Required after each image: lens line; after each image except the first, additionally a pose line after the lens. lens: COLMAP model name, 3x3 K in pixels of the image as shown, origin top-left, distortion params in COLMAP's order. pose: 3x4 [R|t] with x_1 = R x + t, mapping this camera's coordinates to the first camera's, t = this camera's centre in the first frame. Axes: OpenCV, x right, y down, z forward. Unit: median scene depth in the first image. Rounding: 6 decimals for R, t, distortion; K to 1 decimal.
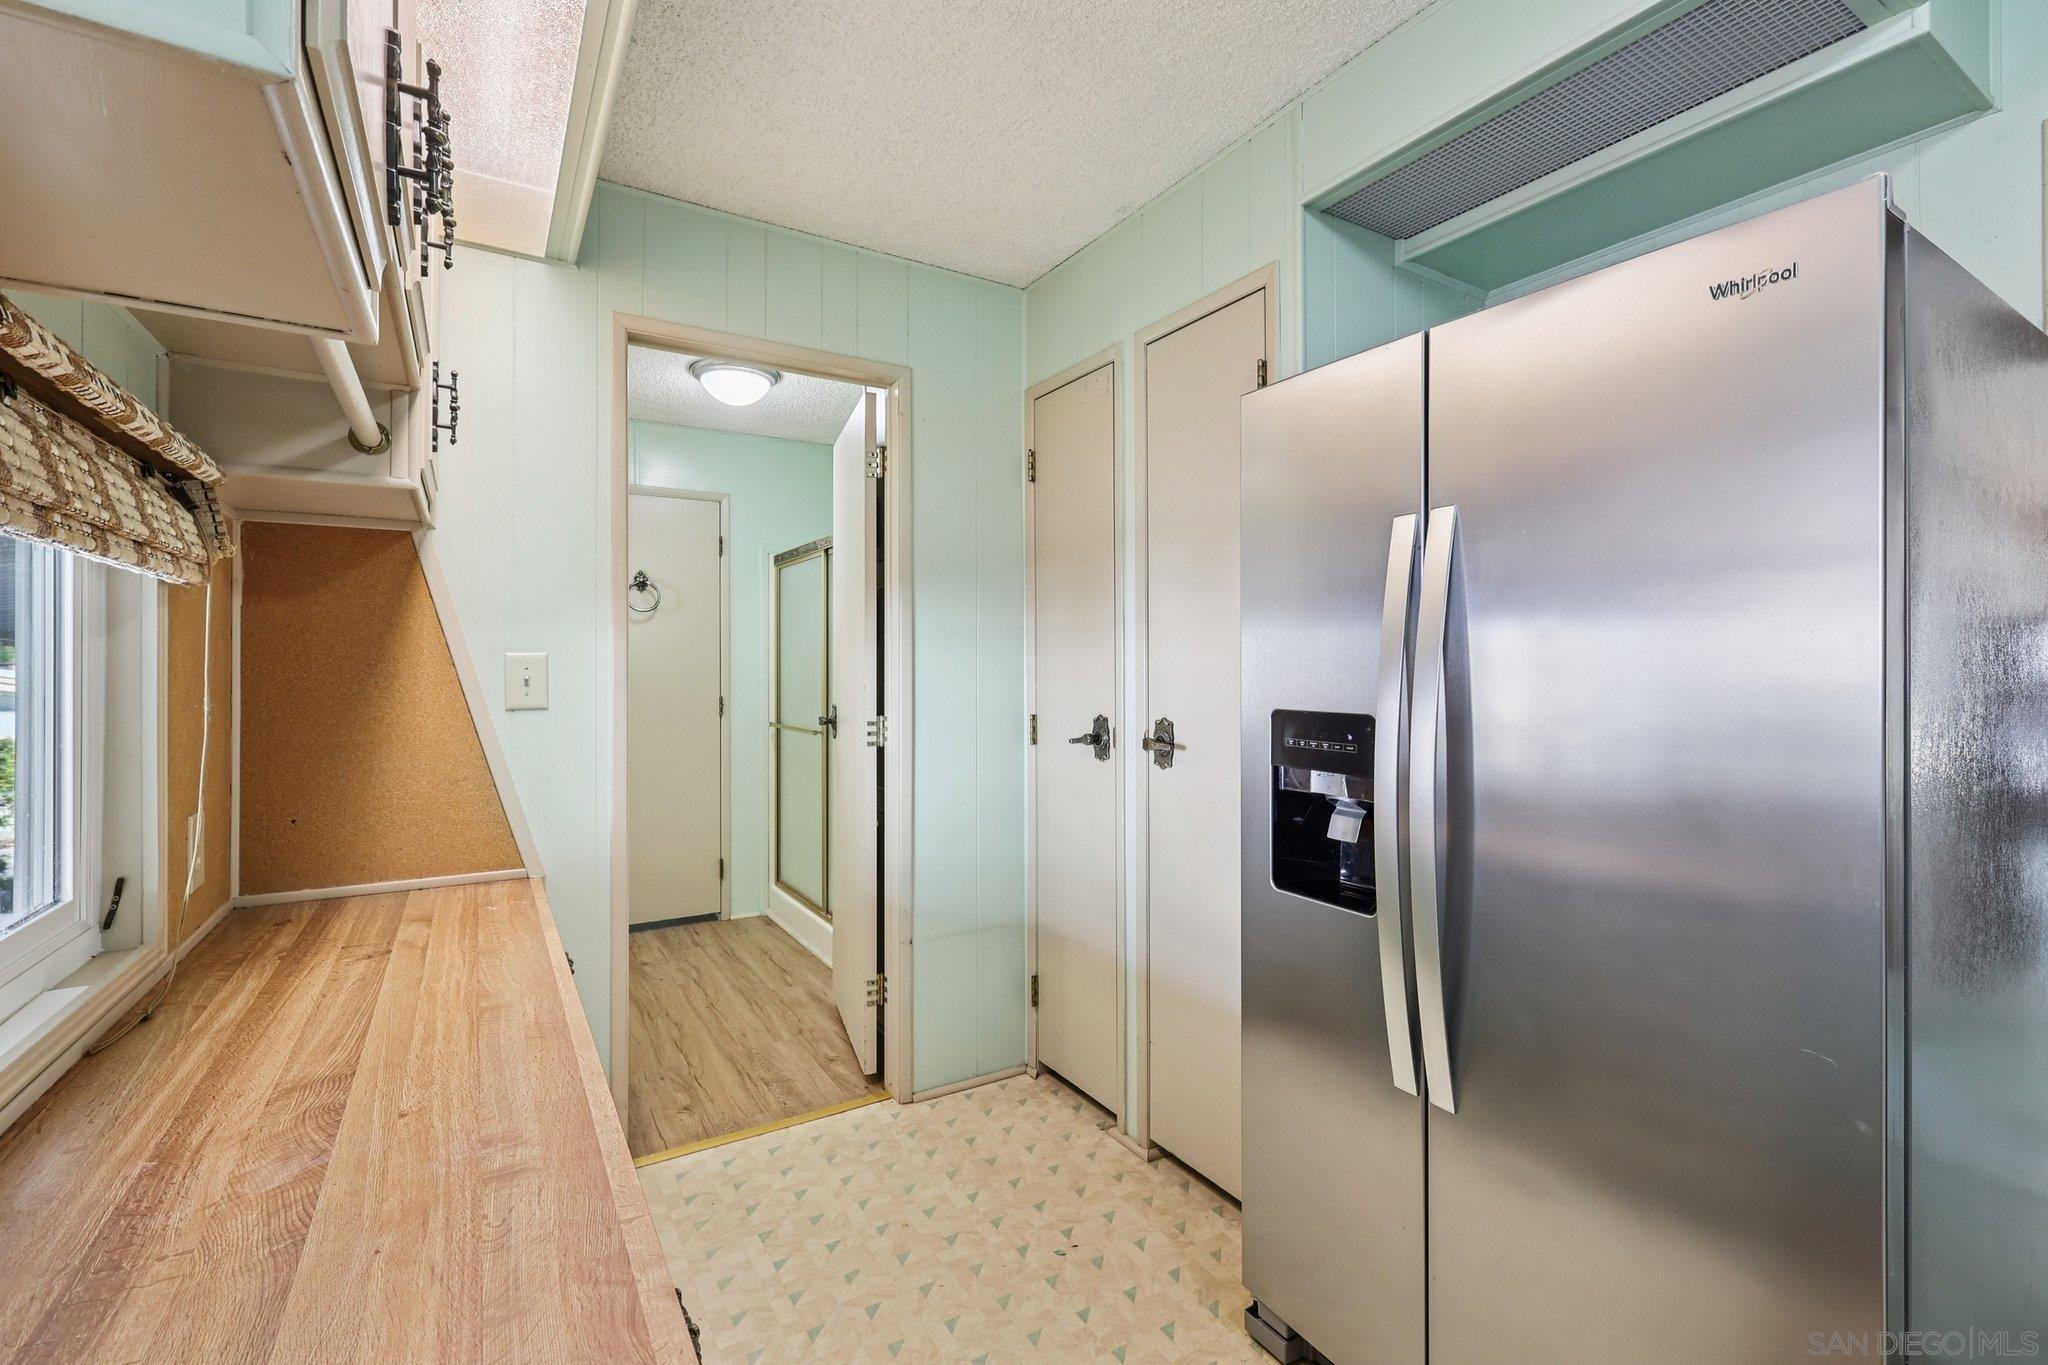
lens RADIAL K [[892.3, 0, 1012.0], [0, 892.3, 663.9], [0, 0, 1]] dist [0.001667, 0.000631]
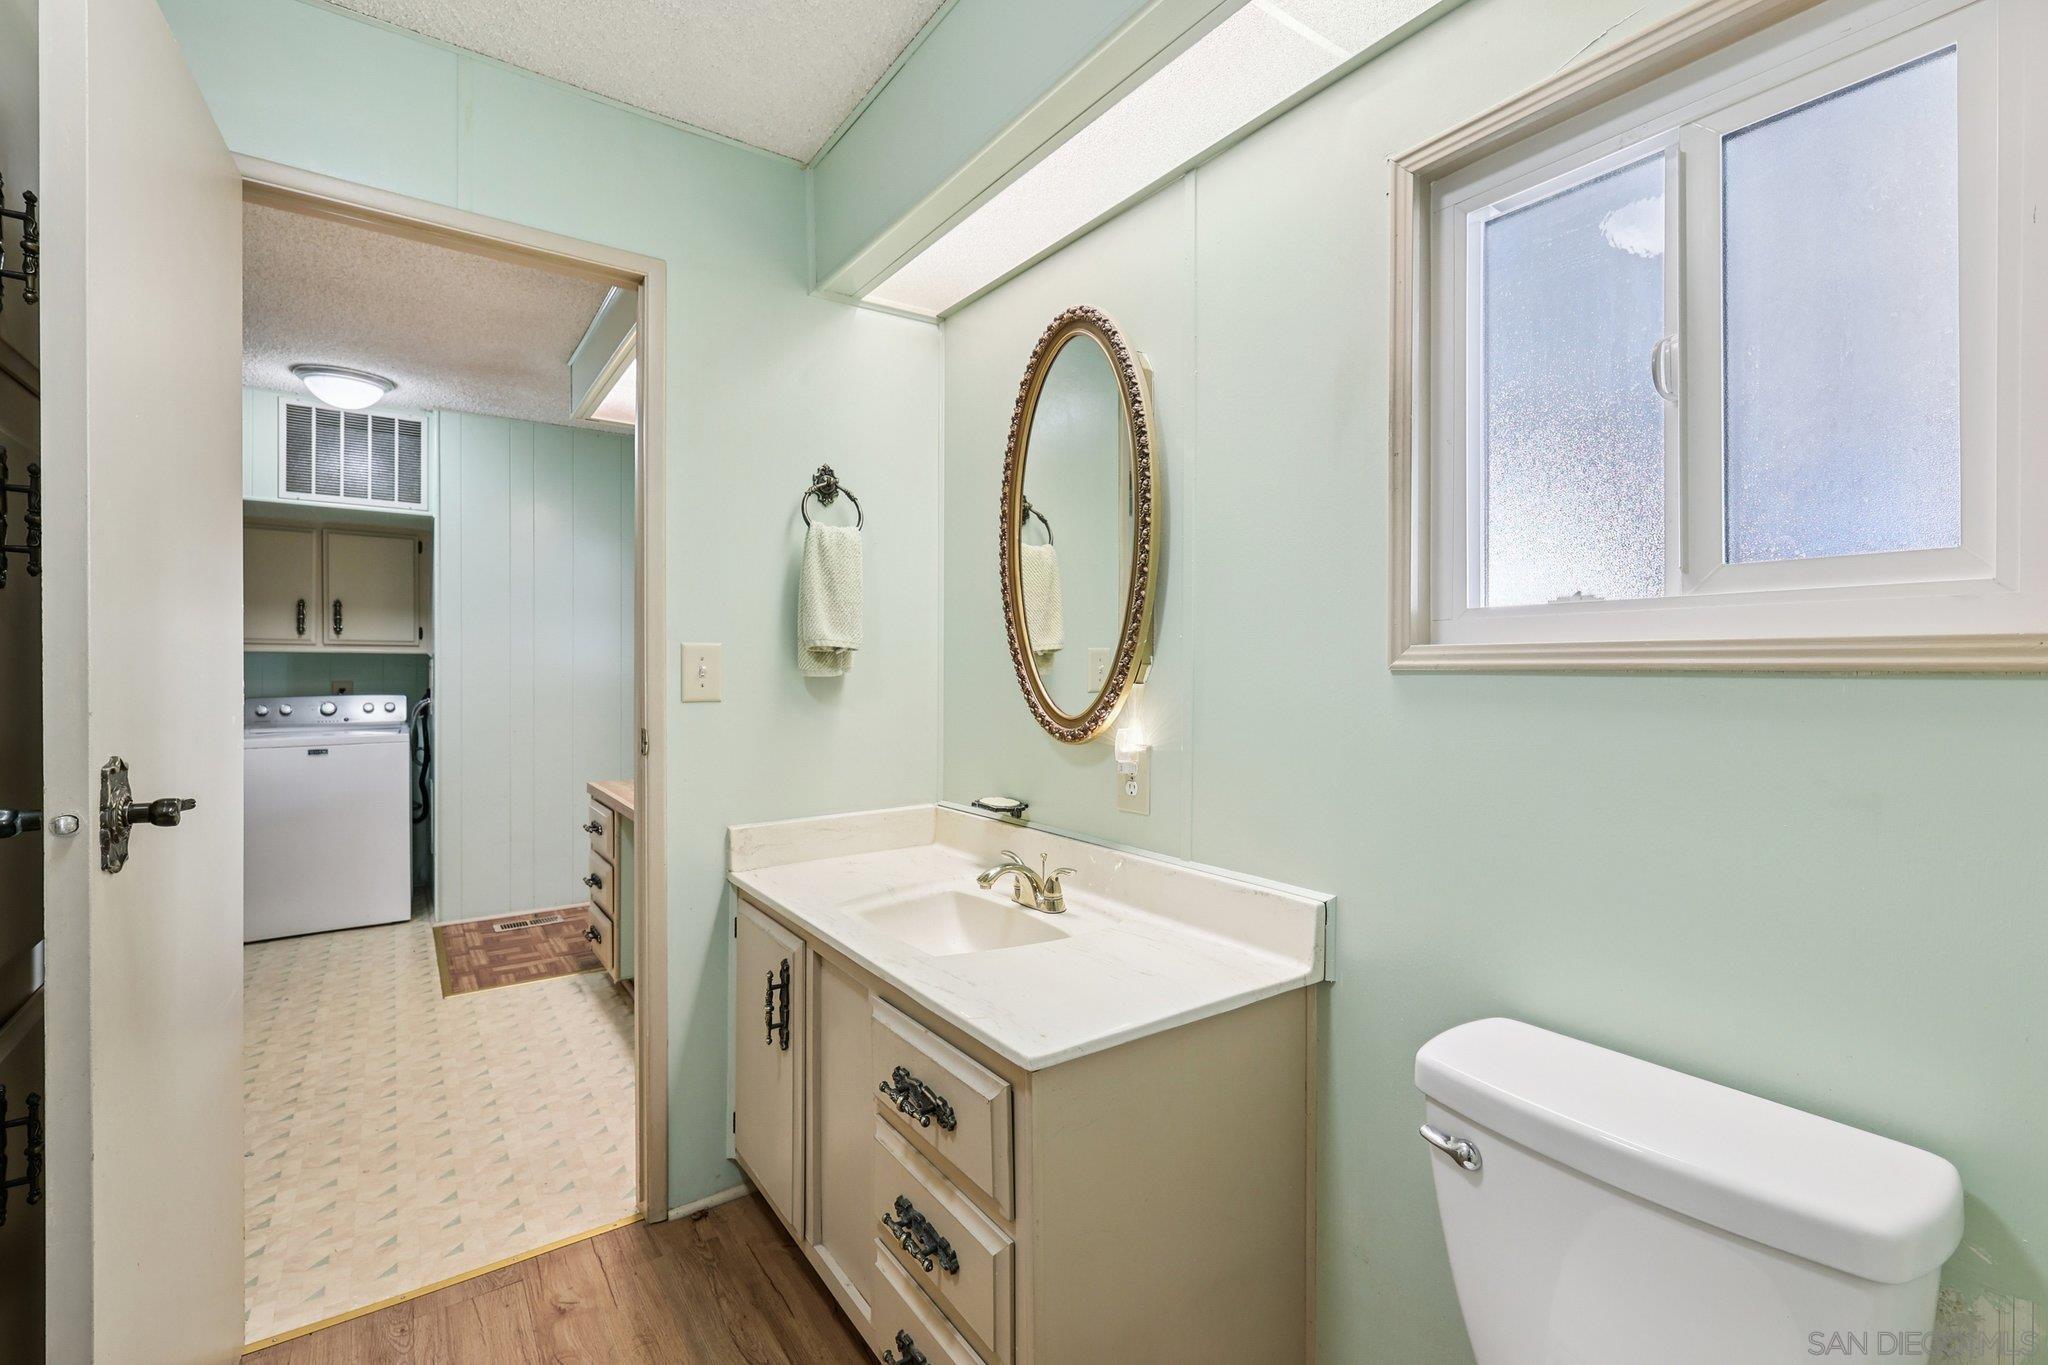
lens RADIAL K [[892.3, 0, 1019.2], [0, 892.3, 661.9], [0, 0, 1]] dist [0.001667, 0.000631]
pose [[-0.997237, 0.002449, -0.074242, -0.800473], [0.003199, 0.999945, -0.009973, 0.021079], [0.074213, -0.010183, -0.997190, 2.066082]]
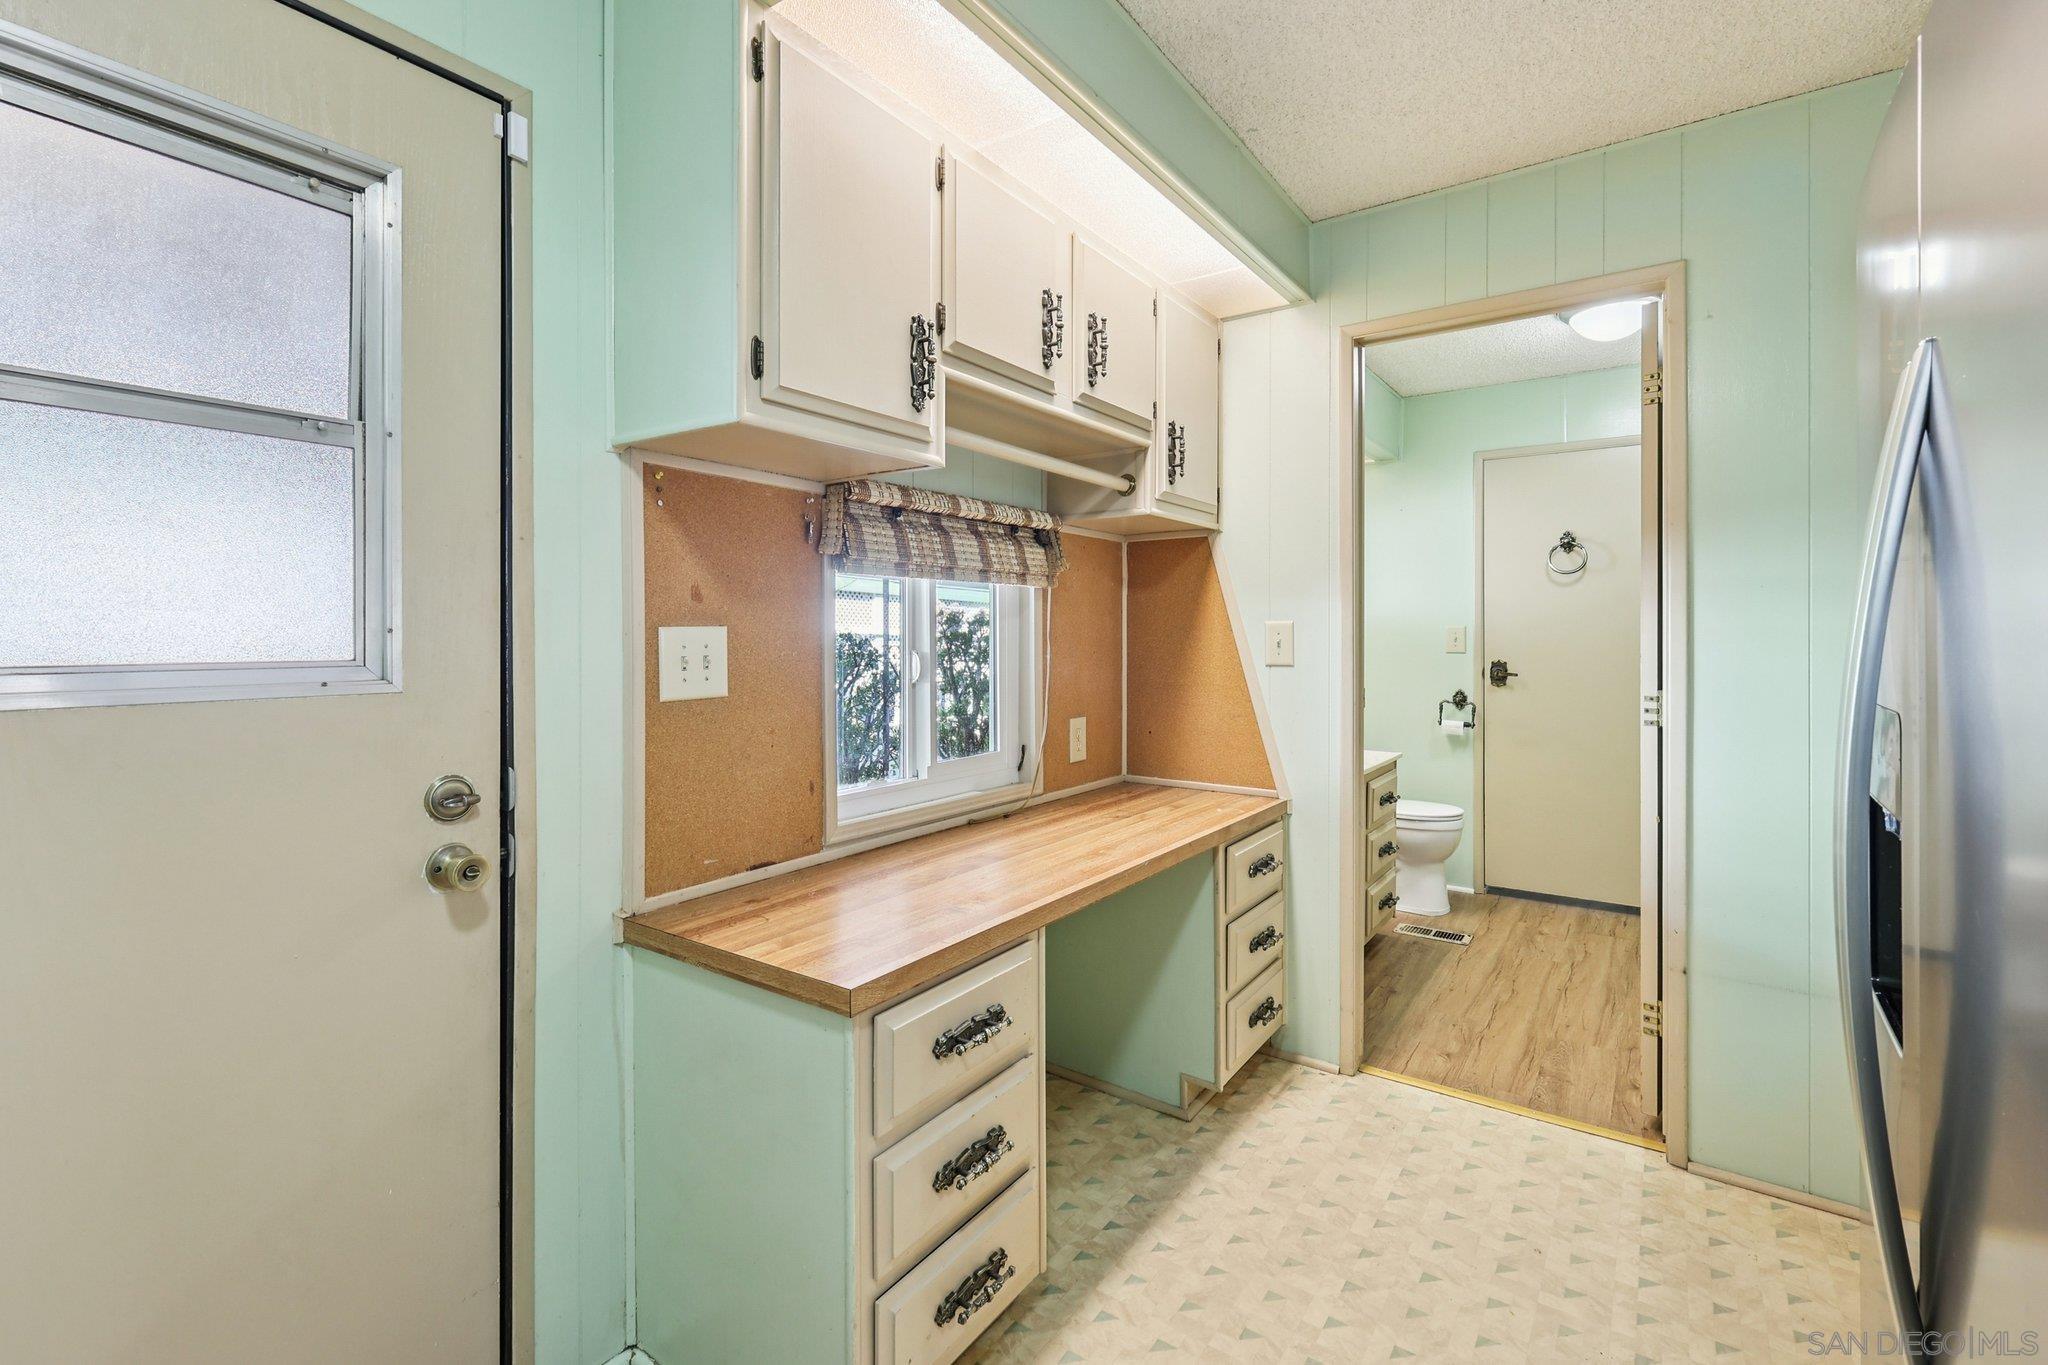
lens RADIAL K [[892.3, 0, 1028.5], [0, 892.3, 636.1], [0, 0, 1]] dist [0.001667, 0.000631]
pose [[0.399862, 0.000835, -0.916575, 0.481049], [0.007249, 0.999965, 0.004073, 0.000909], [0.916547, -0.008273, 0.399842, 0.166205]]
